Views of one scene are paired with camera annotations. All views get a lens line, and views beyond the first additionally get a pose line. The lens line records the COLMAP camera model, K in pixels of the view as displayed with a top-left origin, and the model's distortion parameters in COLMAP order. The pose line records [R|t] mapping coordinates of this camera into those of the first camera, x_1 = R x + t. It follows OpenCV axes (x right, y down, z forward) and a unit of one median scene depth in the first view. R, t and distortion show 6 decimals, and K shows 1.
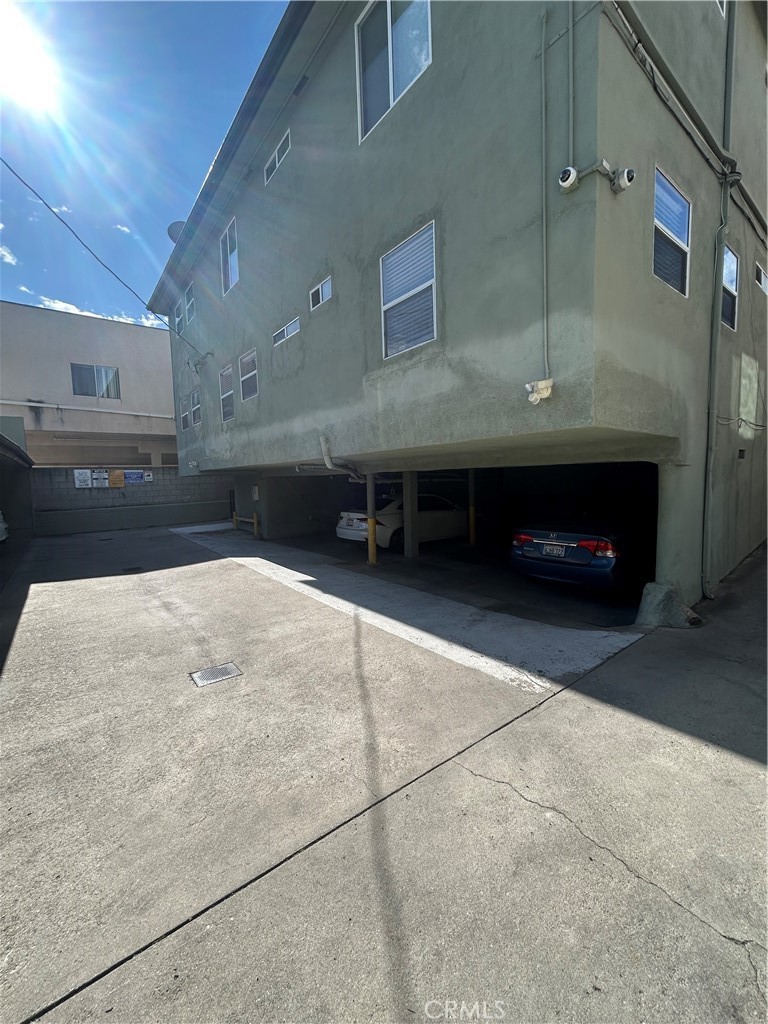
lens RADIAL K [[411.5, 0, 385.1], [0, 411.5, 510.8], [0, 0, 1]] dist [-0.000151, 0.000978]
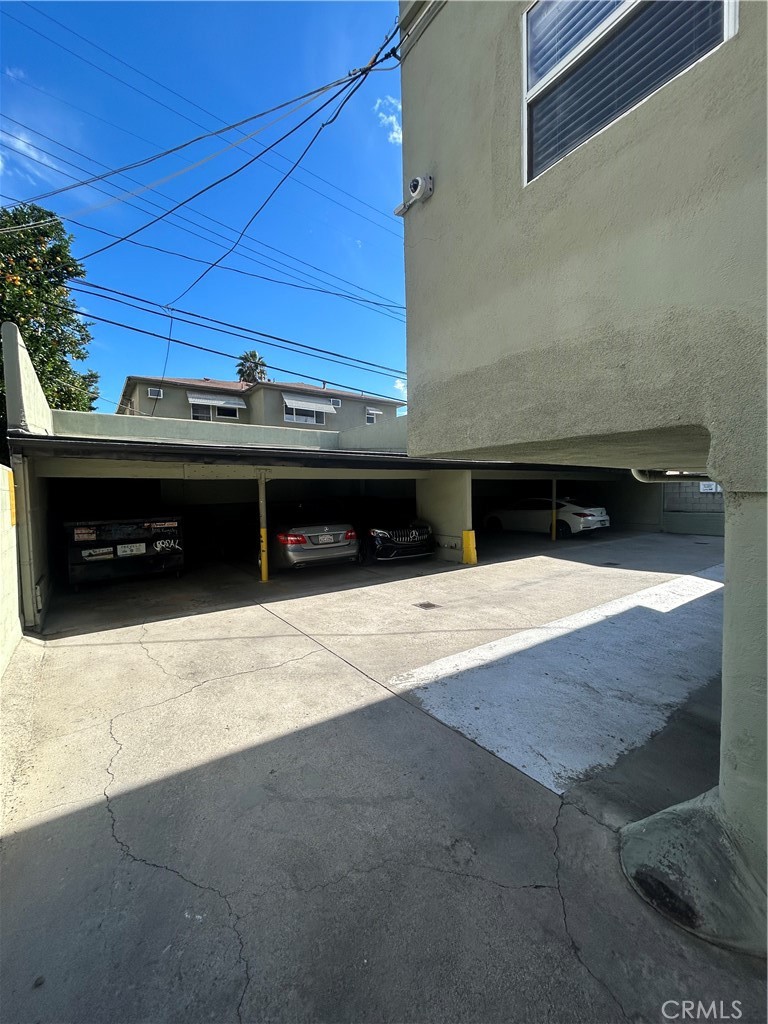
lens RADIAL K [[411.5, 0, 382.6], [0, 411.5, 513.7], [0, 0, 1]] dist [-0.000151, 0.000978]
pose [[-0.040201, 0.076883, -0.996229, 1.218941], [-0.064489, 0.994757, 0.079372, -0.112189], [0.997108, 0.067436, -0.035032, 0.786208]]
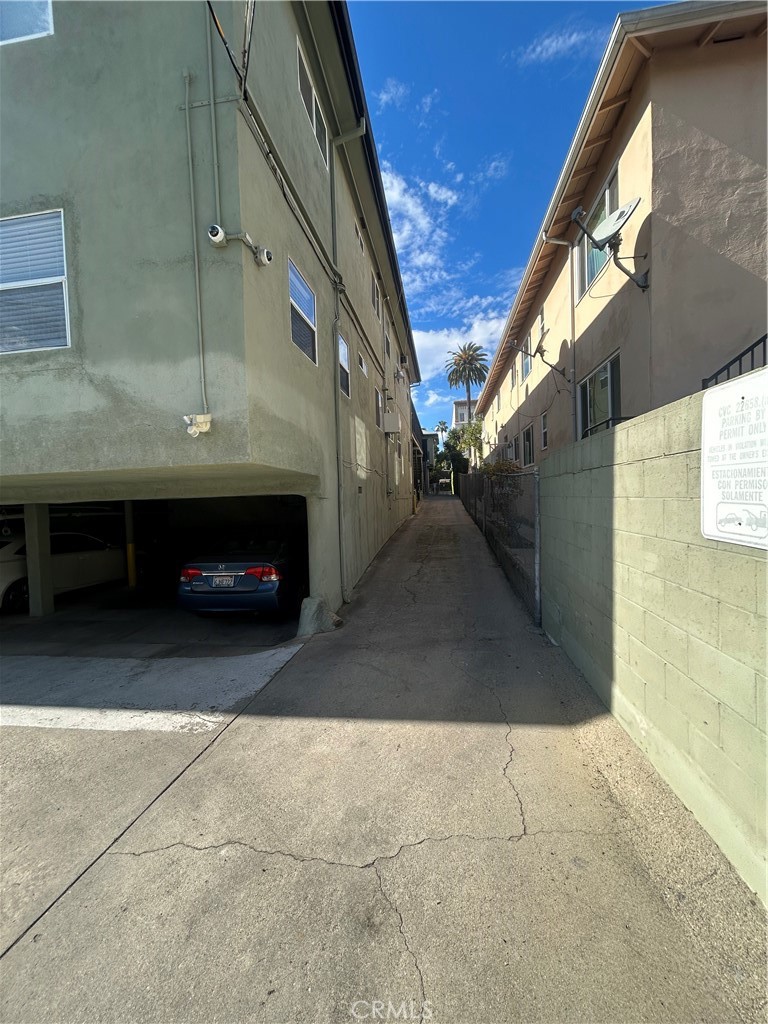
lens RADIAL K [[411.5, 0, 384.2], [0, 411.5, 510.6], [0, 0, 1]] dist [-0.000151, 0.000978]
pose [[0.725326, -0.016037, 0.688219, 0.005617], [0.069113, 0.996374, -0.049622, 0.000994], [-0.684928, 0.083557, 0.723804, -0.022017]]
